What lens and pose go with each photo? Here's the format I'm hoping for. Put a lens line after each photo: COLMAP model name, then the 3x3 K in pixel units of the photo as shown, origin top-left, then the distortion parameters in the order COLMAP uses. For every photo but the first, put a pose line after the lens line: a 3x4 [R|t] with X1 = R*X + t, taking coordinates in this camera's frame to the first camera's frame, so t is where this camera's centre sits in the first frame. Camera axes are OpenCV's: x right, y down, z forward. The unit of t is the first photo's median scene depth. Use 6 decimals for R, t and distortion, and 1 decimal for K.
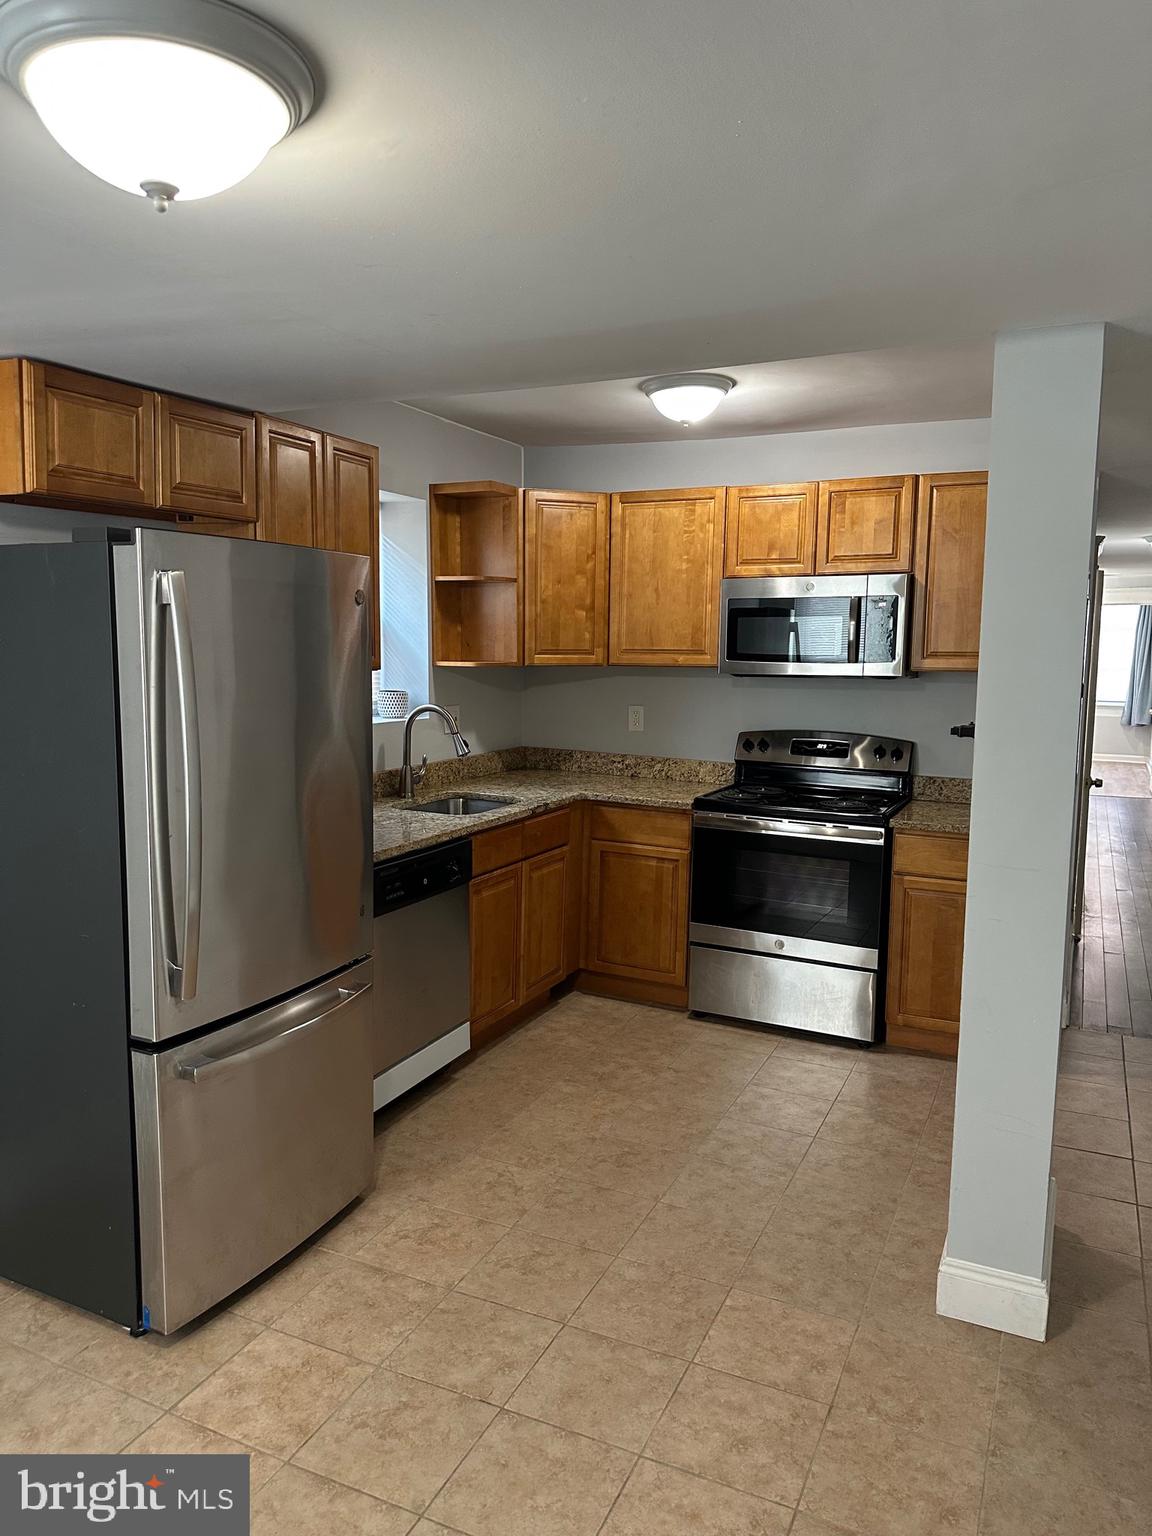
lens RADIAL K [[1077.9, 0, 576.0], [0, 1077.9, 768.0], [0, 0, 1]] dist [0.061188, -0.065379]
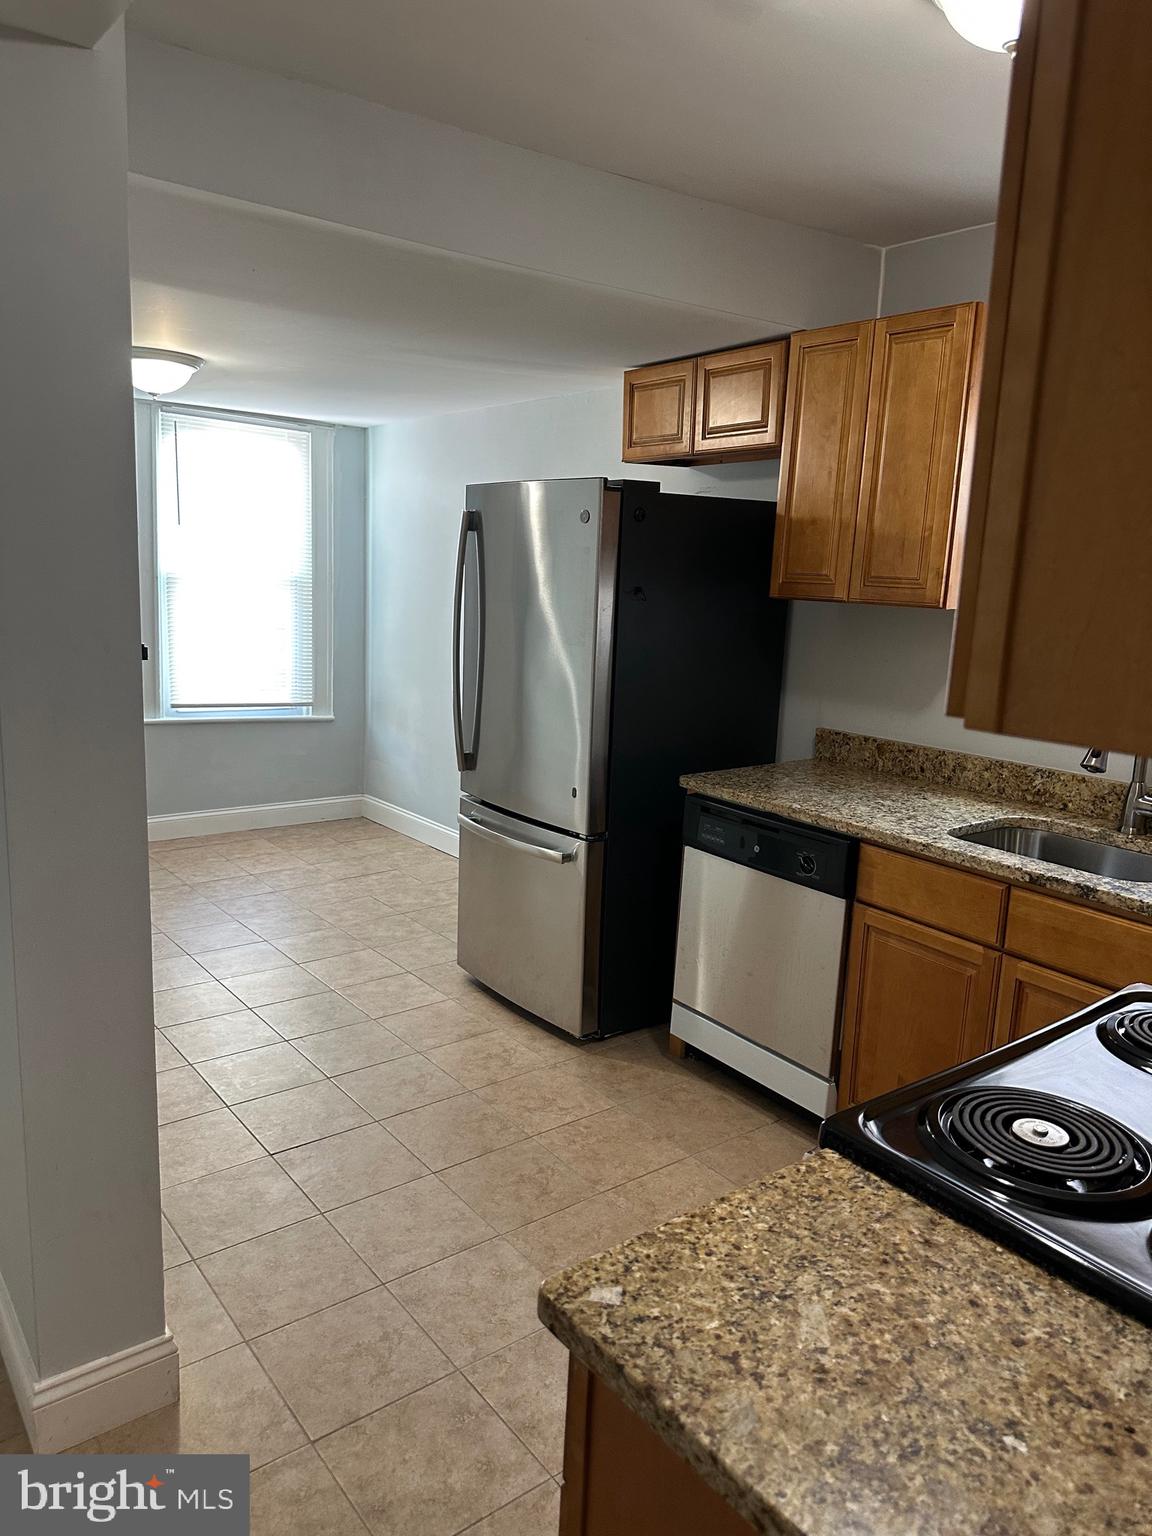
lens RADIAL K [[1077.9, 0, 576.0], [0, 1077.9, 768.0], [0, 0, 1]] dist [0.061188, -0.065379]
pose [[-0.456123, 0.136948, -0.879316, 0.728750], [-0.154245, 0.960967, 0.229676, -0.142393], [0.876447, 0.240391, -0.417196, 1.325059]]
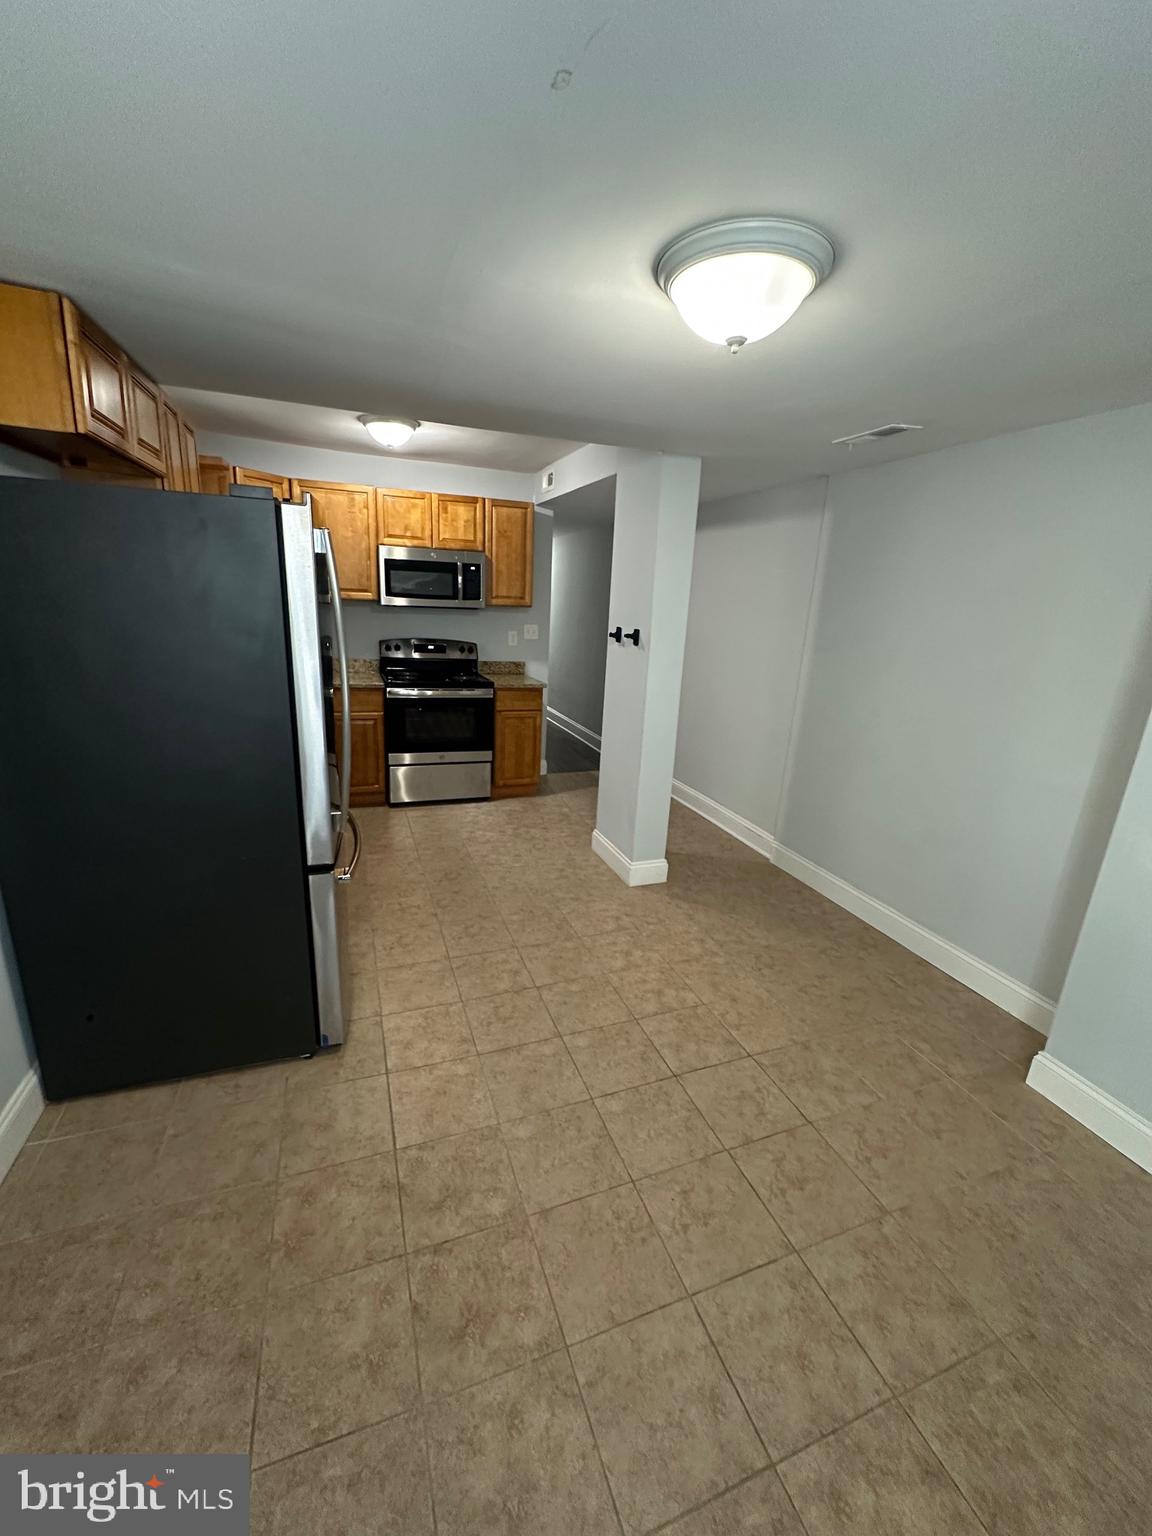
lens RADIAL K [[607.7, 0, 576.0], [0, 607.7, 768.0], [0, 0, 1]] dist [-0.001208, -0.000405]
pose [[0.702551, -0.170809, 0.690830, -0.498075], [0.044325, 0.979385, 0.197078, -0.016842], [-0.710252, -0.107836, 0.695639, 0.148399]]
